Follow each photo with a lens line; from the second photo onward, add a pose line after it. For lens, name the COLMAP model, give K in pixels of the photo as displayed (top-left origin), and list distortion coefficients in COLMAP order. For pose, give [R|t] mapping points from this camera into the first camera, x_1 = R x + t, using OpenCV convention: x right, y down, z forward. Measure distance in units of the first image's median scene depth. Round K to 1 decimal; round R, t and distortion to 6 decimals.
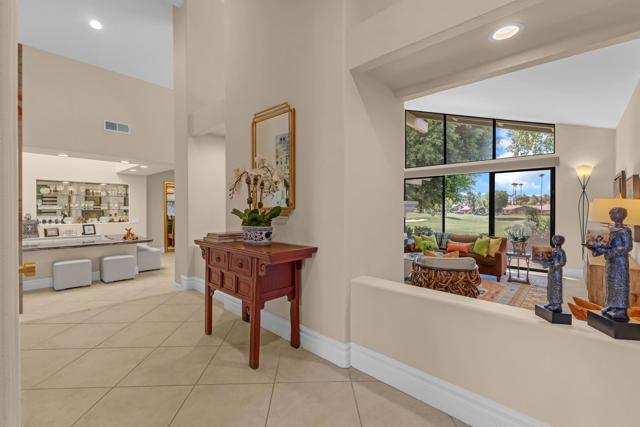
lens RADIAL K [[277.7, 0, 320.9], [0, 277.7, 210.7], [0, 0, 1]] dist [0.010231, -0.001354]
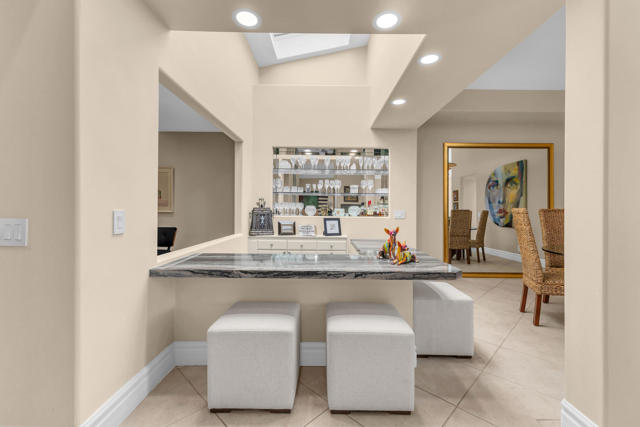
lens RADIAL K [[277.7, 0, 322.0], [0, 277.7, 209.1], [0, 0, 1]] dist [0.010231, -0.001354]
pose [[0.680322, 0.000445, -0.732913, -0.398298], [-0.009131, 0.999927, -0.007869, 0.033983], [0.732856, 0.012045, 0.680277, 0.562005]]
